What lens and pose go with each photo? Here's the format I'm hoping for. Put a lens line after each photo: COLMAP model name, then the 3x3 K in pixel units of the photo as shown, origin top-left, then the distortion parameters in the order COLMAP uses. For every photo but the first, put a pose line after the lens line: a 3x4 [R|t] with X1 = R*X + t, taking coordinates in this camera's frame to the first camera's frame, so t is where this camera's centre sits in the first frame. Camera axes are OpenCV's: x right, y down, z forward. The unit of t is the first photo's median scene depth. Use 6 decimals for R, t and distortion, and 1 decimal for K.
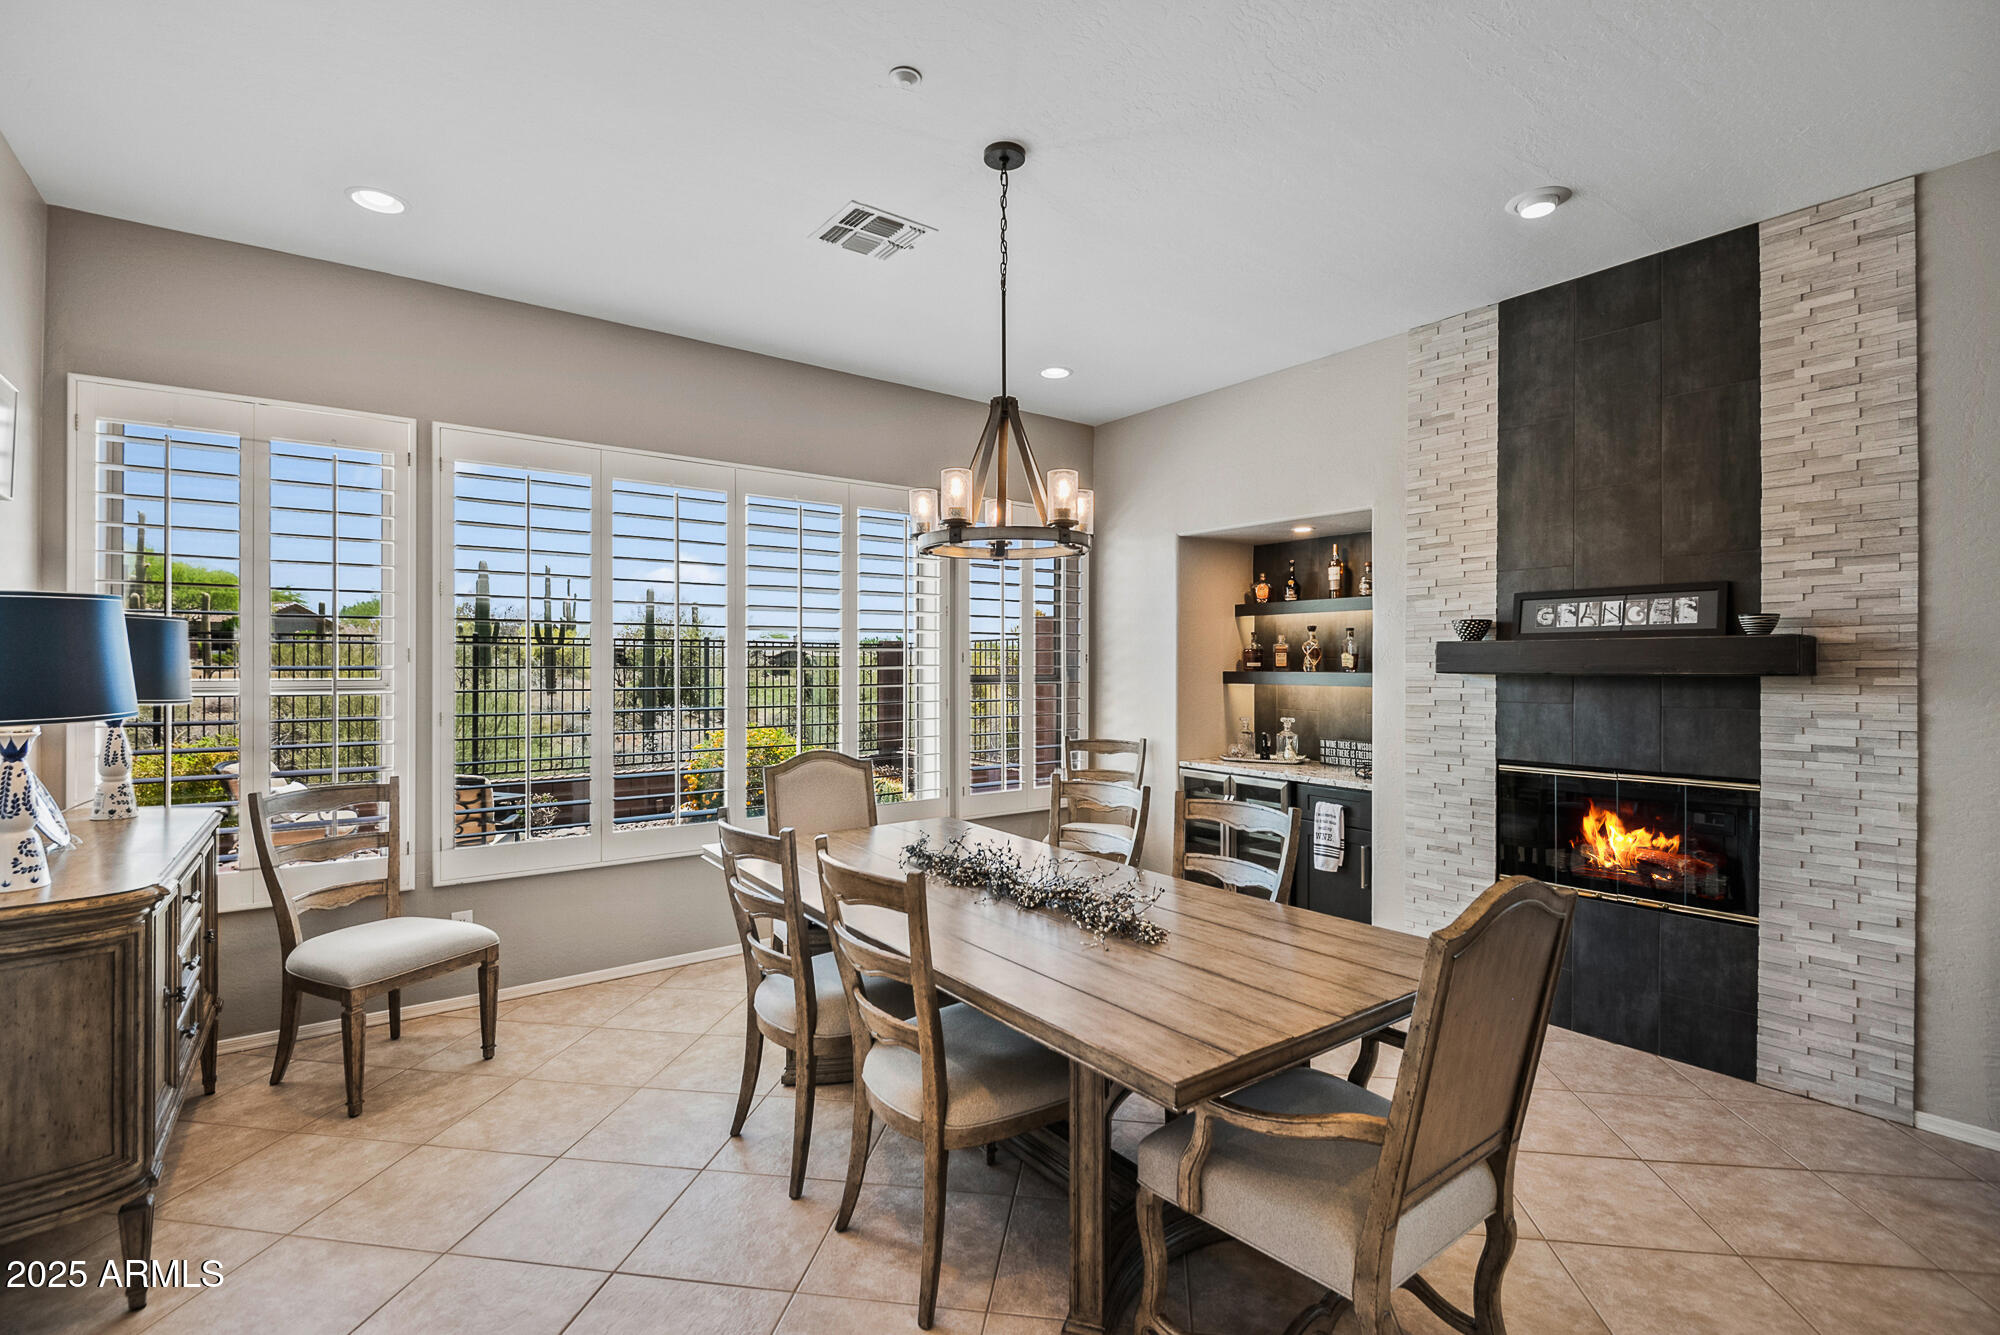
lens RADIAL K [[915.5, 0, 997.5], [0, 915.5, 664.3], [0, 0, 1]] dist [0.008212, -0.014001]
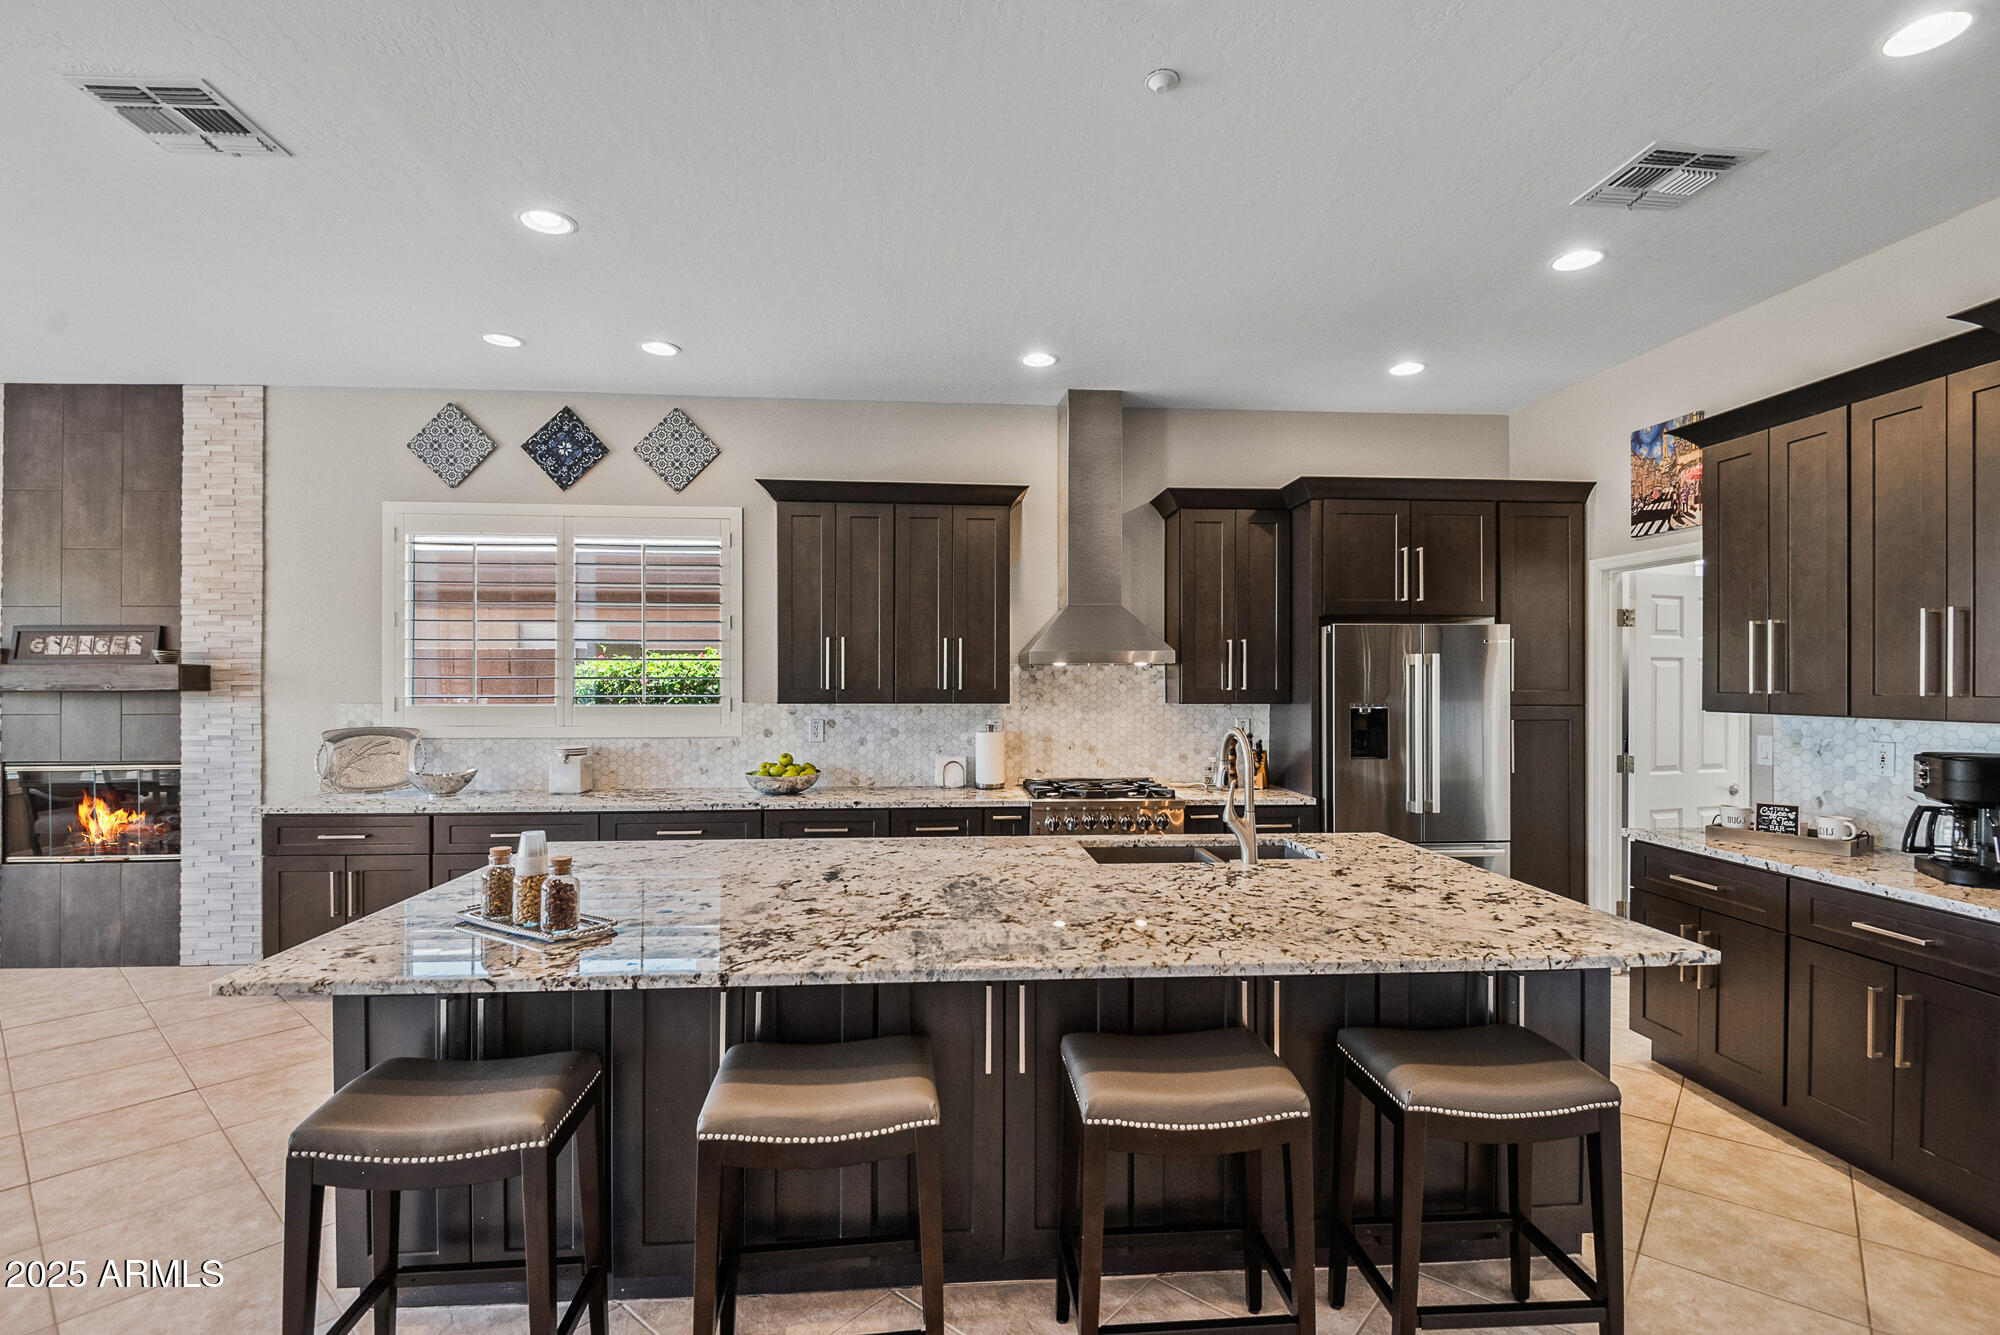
lens RADIAL K [[915.5, 0, 999.9], [0, 915.5, 677.7], [0, 0, 1]] dist [0.008212, -0.014001]
pose [[0.532774, -0.002700, 0.846253, 0.256159], [0.000050, 0.999995, 0.003160, -0.012063], [-0.846258, -0.001641, 0.532771, -0.811242]]
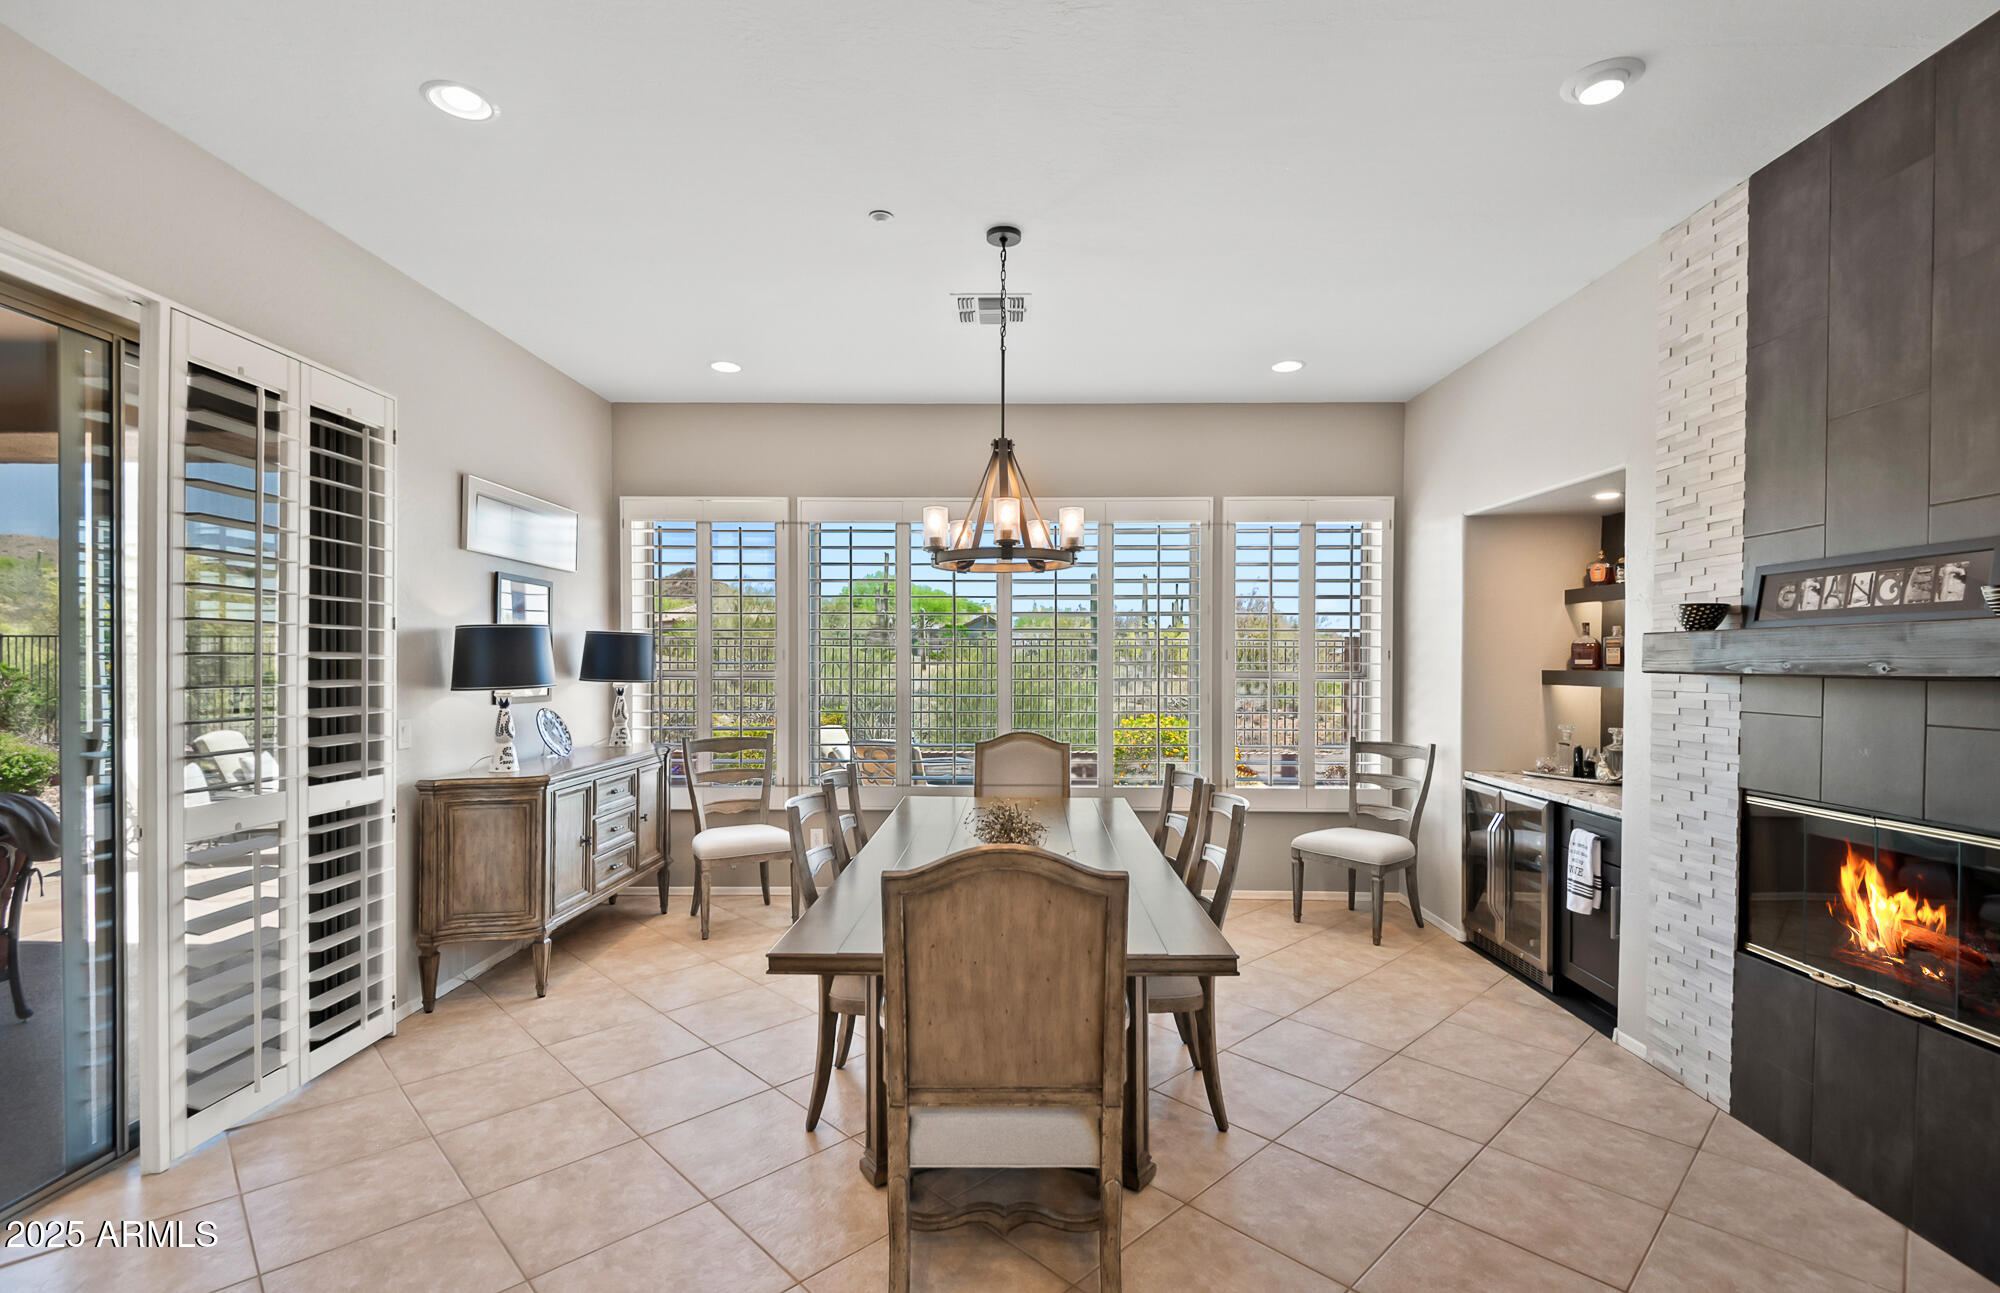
lens RADIAL K [[909.0, 0, 998.1], [0, 909.0, 670.0], [0, 0, 1]] dist [0.005549, -0.005027]
pose [[0.791834, 0.007284, -0.610693, 0.563234], [-0.001877, 0.999953, 0.009493, 0.000669], [0.610734, -0.006371, 0.791810, 0.039682]]
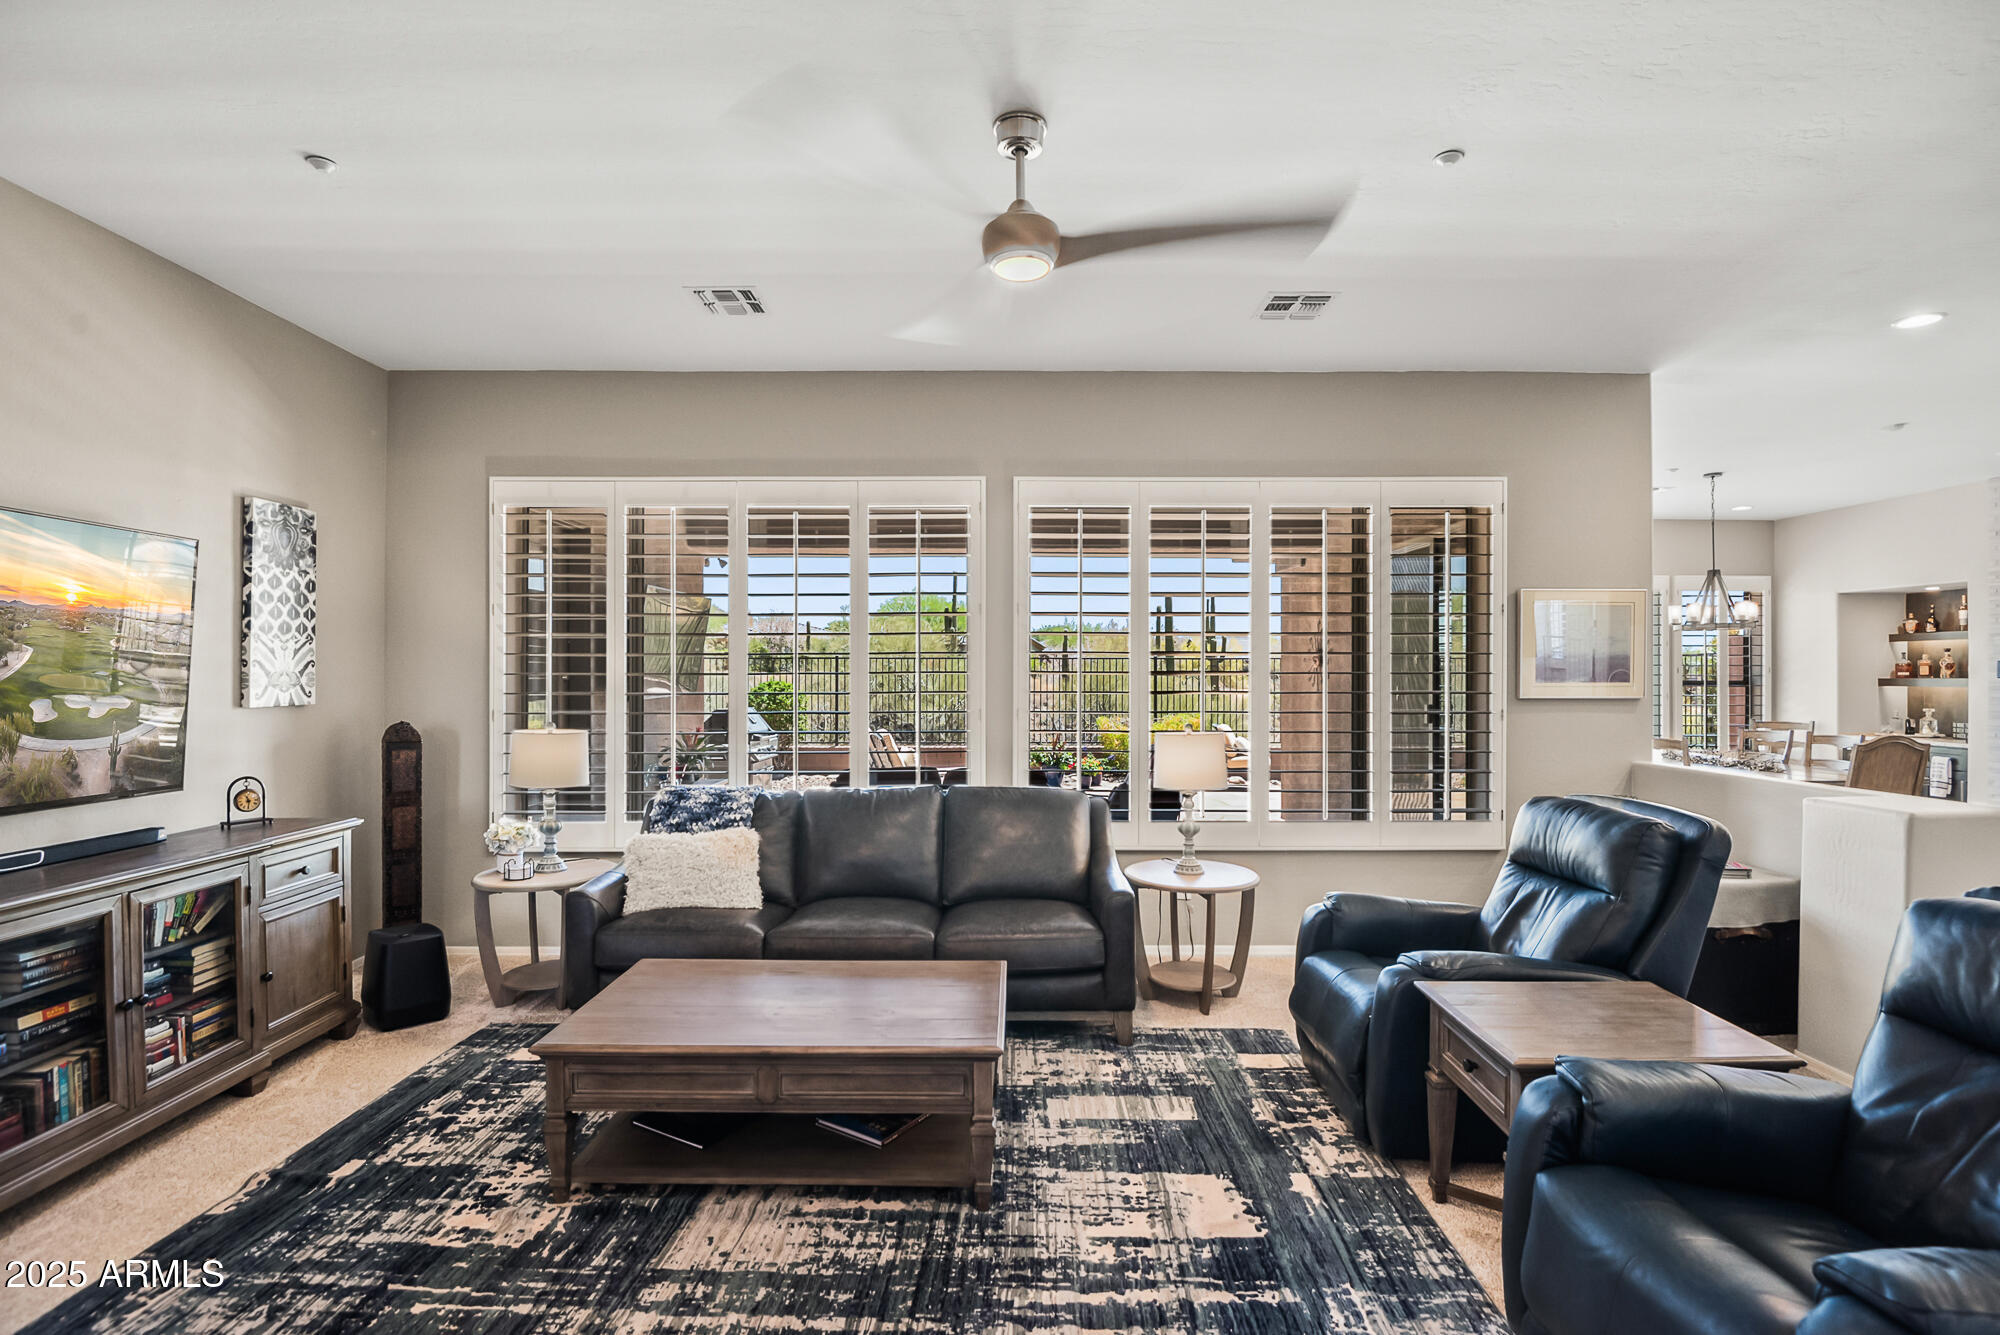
lens RADIAL K [[944.9, 0, 995.8], [0, 944.9, 678.9], [0, 0, 1]] dist [-0.017633, -0.008952]
pose [[0.809664, -0.002418, -0.586888, -0.066300], [0.003641, 0.999993, 0.000903, 0.002642], [0.586882, -0.002868, 0.809668, -1.729155]]
